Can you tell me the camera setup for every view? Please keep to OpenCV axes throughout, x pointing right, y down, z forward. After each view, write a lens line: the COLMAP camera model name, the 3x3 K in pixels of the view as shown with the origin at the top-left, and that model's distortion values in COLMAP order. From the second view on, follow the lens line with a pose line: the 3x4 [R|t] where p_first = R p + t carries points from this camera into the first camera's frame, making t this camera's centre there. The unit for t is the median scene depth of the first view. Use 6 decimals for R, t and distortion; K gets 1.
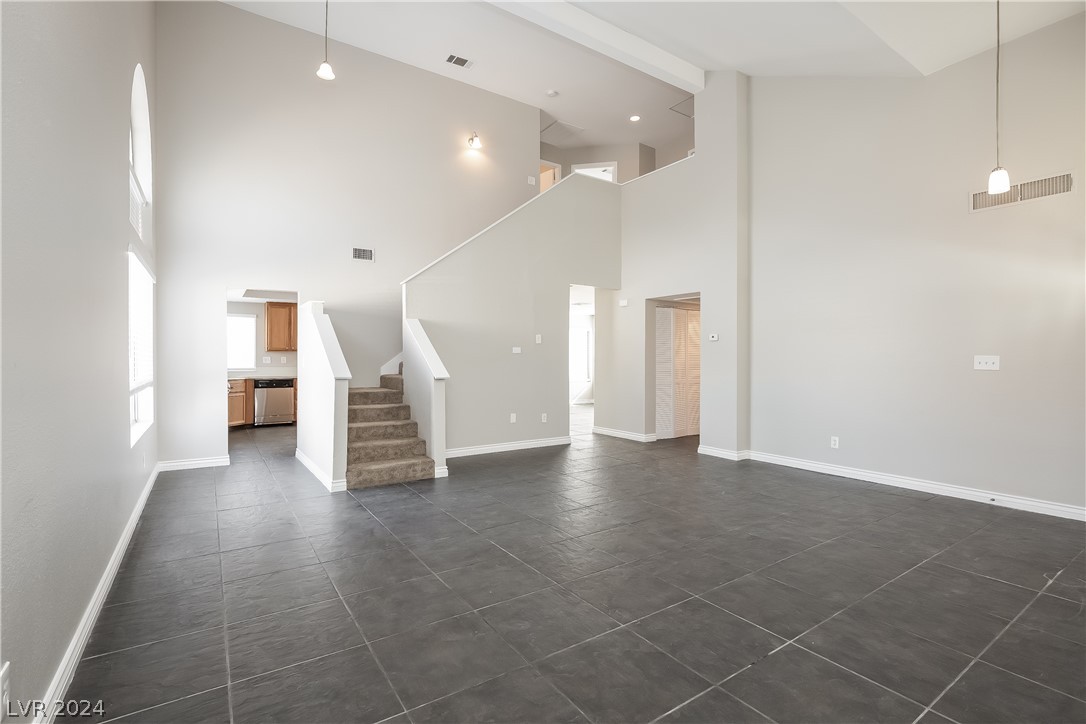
lens RADIAL K [[489.1, 0, 543.0], [0, 489.1, 362.0], [0, 0, 1]] dist [-0.000657, -0.000131]
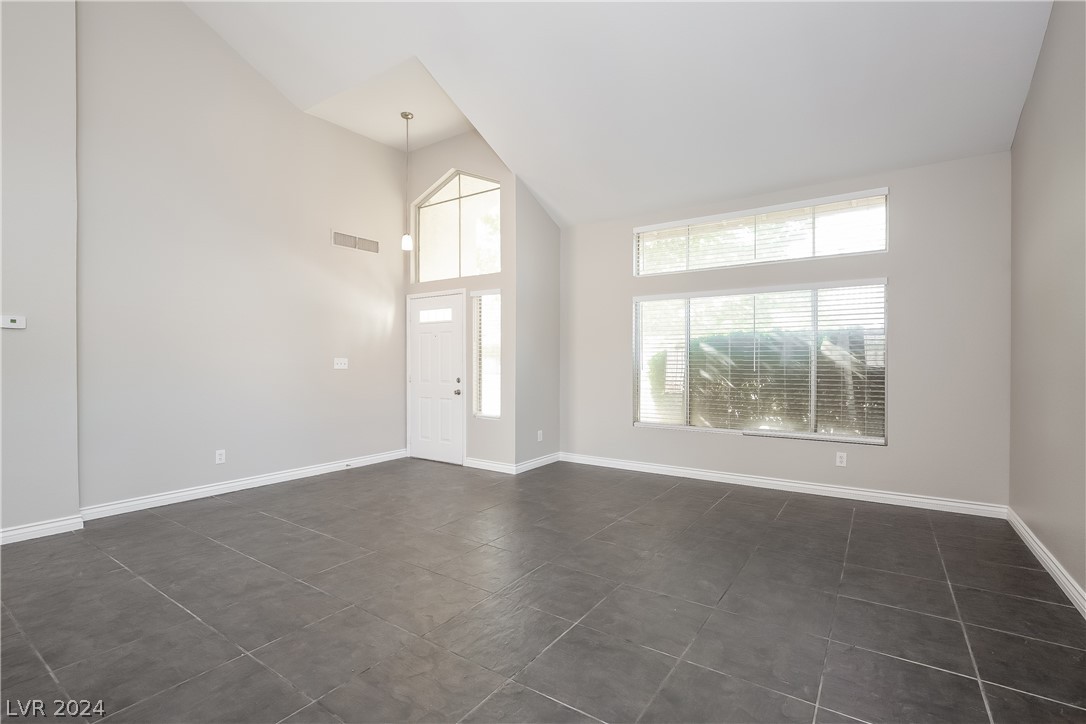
lens RADIAL K [[492.6, 0, 570.9], [0, 492.6, 364.5], [0, 0, 1]] dist [0.000219, -0.000006]
pose [[-0.388503, -0.003161, 0.921442, -0.741620], [0.002812, 0.999985, 0.004616, -0.000422], [-0.921443, 0.004384, -0.388489, 1.284943]]
